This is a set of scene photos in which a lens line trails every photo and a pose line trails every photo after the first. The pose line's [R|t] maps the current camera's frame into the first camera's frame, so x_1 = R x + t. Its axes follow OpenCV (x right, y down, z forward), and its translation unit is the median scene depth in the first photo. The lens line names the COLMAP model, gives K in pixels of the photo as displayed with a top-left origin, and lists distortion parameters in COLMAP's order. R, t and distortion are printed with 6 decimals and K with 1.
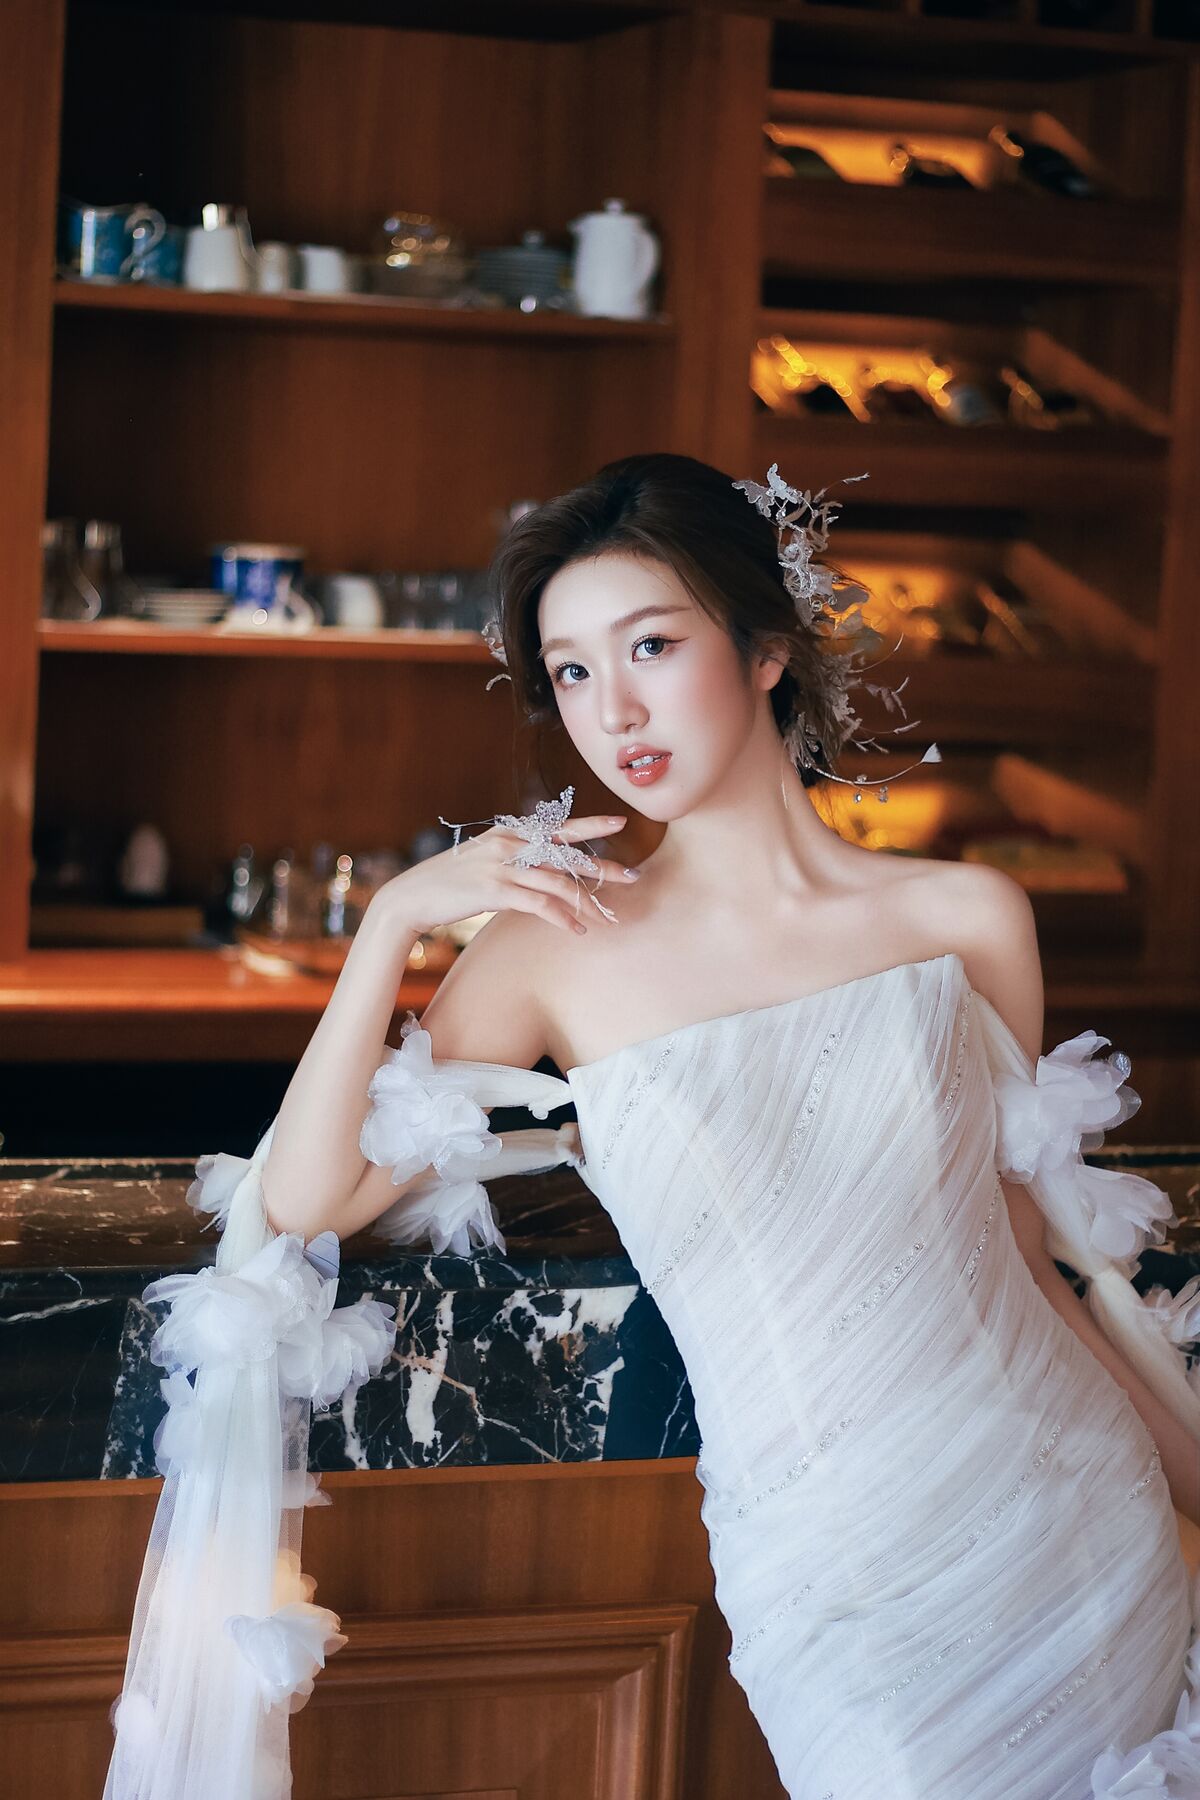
lens RADIAL K [[4217.6, 0, 601.6], [0, 4217.6, 900.9], [0, 0, 1]] dist [-0.147233, 0.000000]
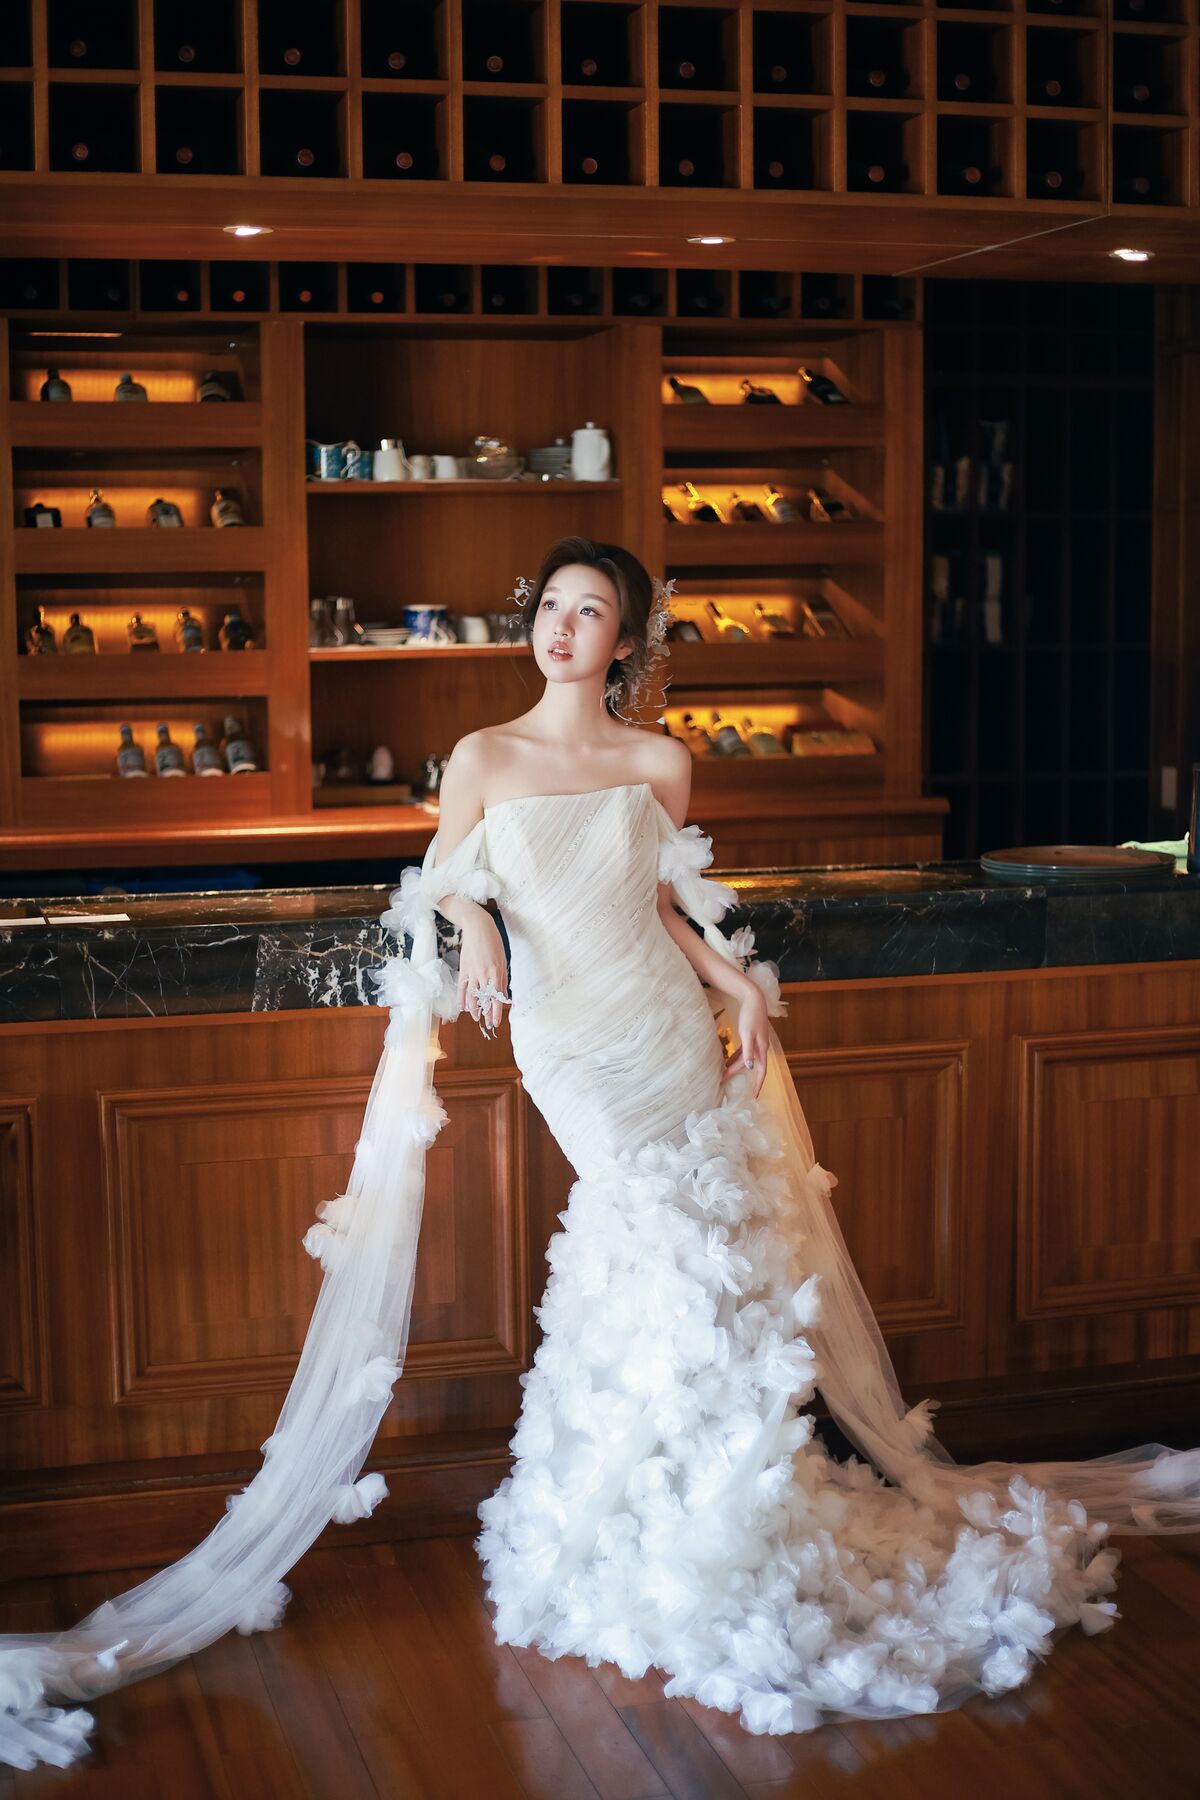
lens RADIAL K [[2645.7, 0, 610.5], [0, 2645.7, 899.7], [0, 0, 1]] dist [-0.122598, 0.000000]
pose [[0.993524, -0.044488, -0.104554, 0.143490], [0.048302, 0.998246, 0.034238, 0.019438], [0.102847, -0.039066, 0.993930, -0.275824]]
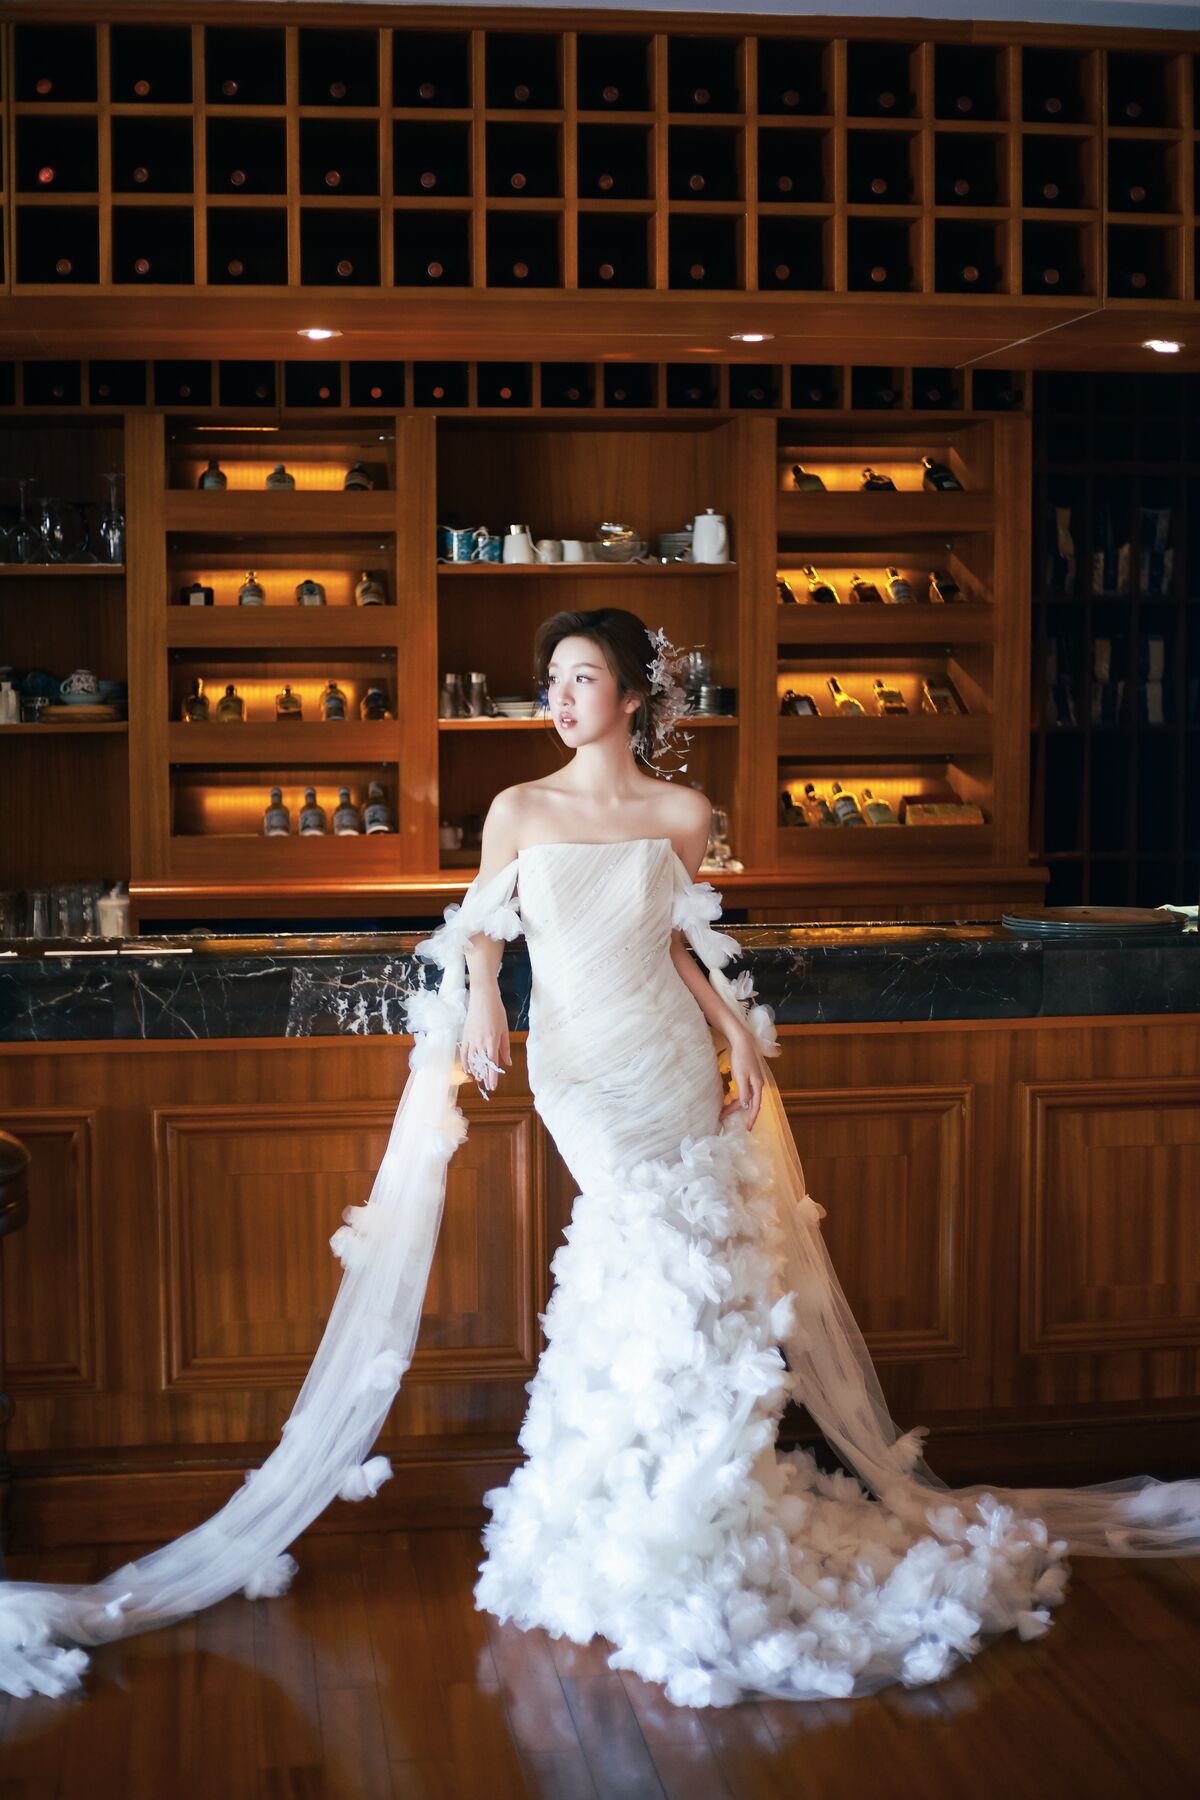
lens RADIAL K [[2645.7, 0, 595.5], [0, 2645.7, 895.6], [0, 0, 1]] dist [-0.122598, 0.000000]
pose [[0.970728, -0.033025, -0.237902, 0.276040], [0.032064, 0.999455, -0.007909, 0.040556], [0.238033, 0.000049, 0.971257, -0.333183]]
